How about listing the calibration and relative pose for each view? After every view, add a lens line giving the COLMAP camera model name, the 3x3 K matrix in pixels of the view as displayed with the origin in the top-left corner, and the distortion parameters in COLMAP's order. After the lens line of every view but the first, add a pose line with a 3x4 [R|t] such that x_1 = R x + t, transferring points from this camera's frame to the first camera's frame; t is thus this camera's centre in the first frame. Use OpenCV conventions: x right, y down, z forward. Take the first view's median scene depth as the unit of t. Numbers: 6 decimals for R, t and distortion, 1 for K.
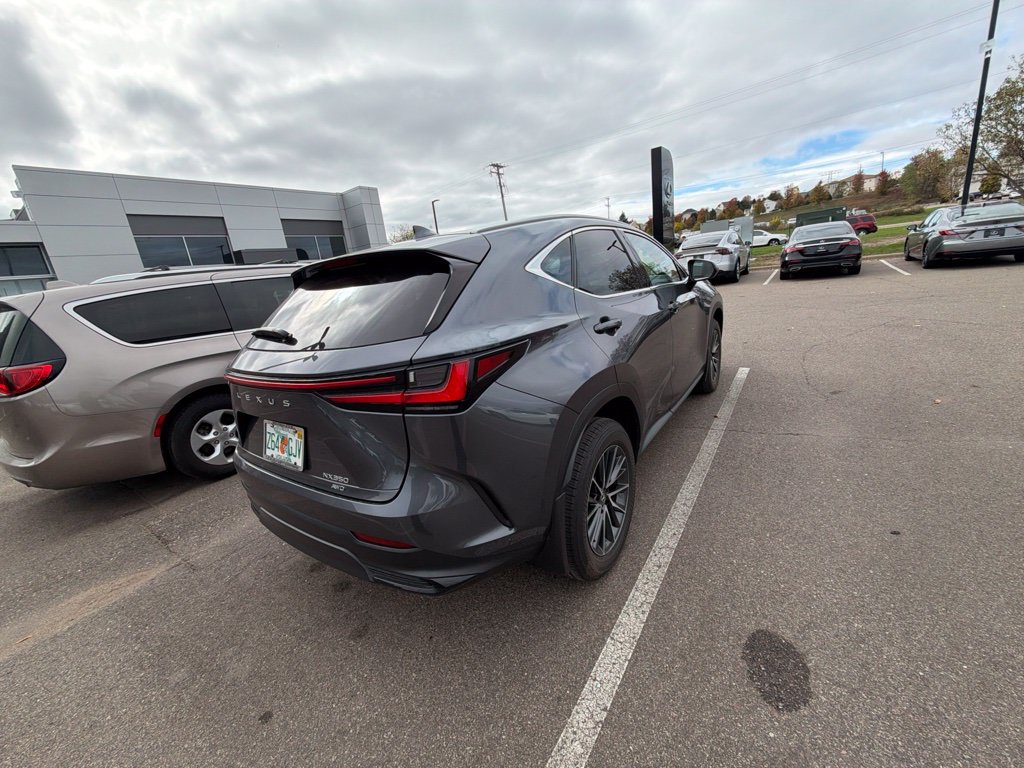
lens RADIAL K [[407.4, 0, 509.9], [0, 407.4, 385.1], [0, 0, 1]] dist [-0.000109, -0.000054]
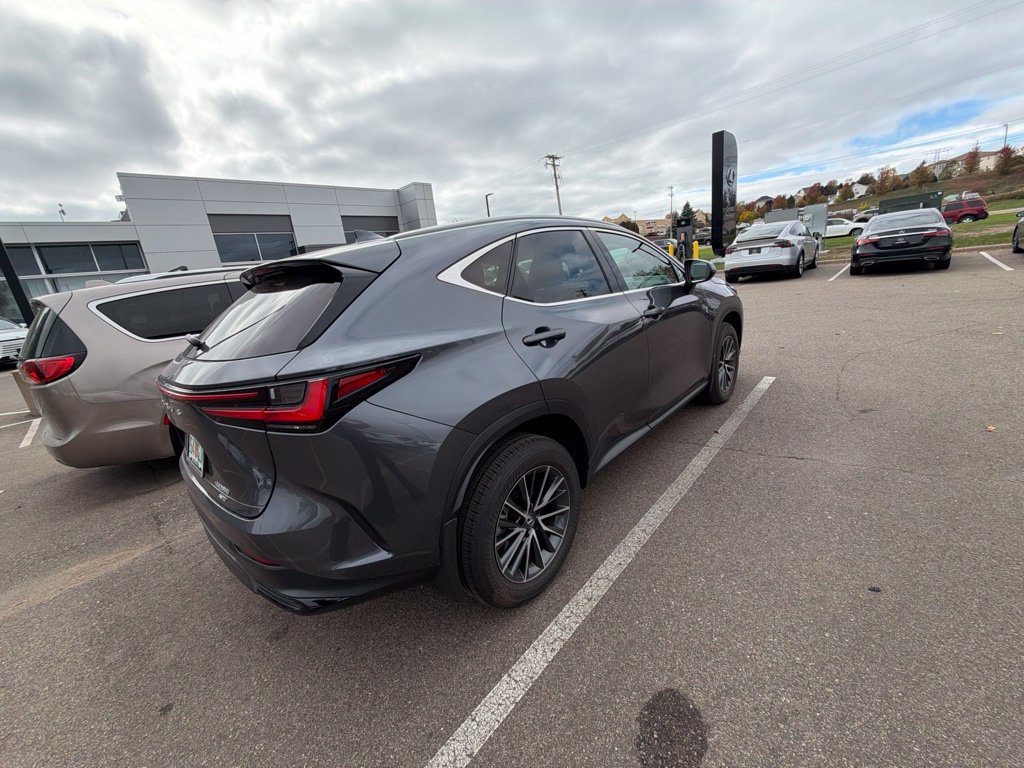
lens RADIAL K [[407.4, 0, 508.8], [0, 407.4, 383.5], [0, 0, 1]] dist [-0.000109, -0.000054]
pose [[0.990688, 0.036252, -0.131235, 0.208872], [-0.034586, 0.999290, 0.014959, -0.036602], [0.131684, -0.010280, 0.991238, 0.048353]]
